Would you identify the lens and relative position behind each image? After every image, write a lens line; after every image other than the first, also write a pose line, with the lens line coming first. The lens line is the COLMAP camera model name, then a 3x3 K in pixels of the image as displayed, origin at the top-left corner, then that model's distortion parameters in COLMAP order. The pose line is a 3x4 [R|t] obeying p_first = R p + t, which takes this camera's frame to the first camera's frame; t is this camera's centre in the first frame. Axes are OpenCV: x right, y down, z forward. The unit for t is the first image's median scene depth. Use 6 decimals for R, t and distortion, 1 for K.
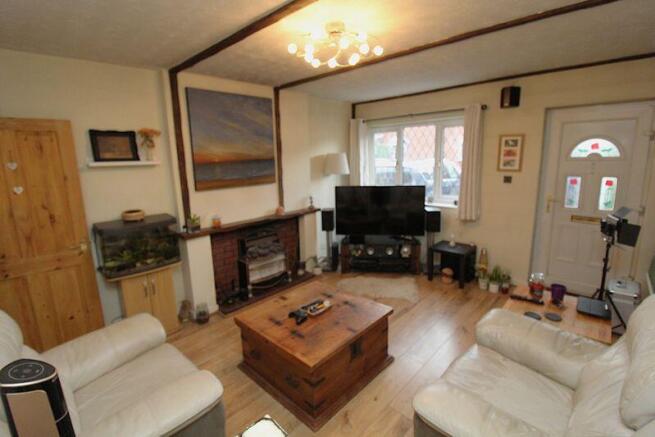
lens RADIAL K [[314.9, 0, 328.6], [0, 314.9, 214.2], [0, 0, 1]] dist [0.002441, -0.000858]
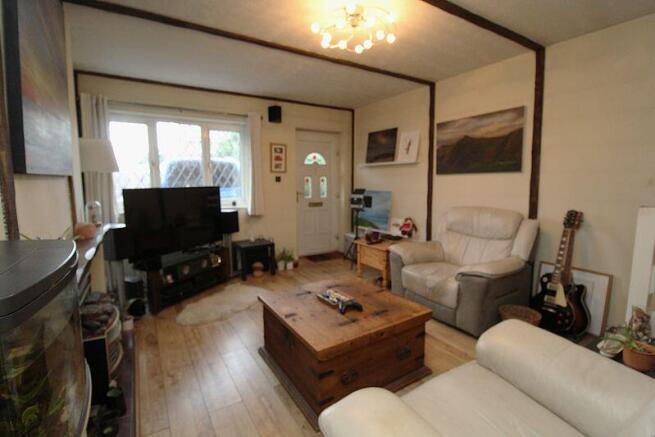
lens RADIAL K [[314.9, 0, 328.7], [0, 314.9, 219.4], [0, 0, 1]] dist [0.002441, -0.000858]
pose [[0.220018, -0.092447, 0.971105, -0.635290], [0.178126, 0.982570, 0.053181, 0.017509], [-0.959095, 0.161278, 0.232650, 0.546594]]
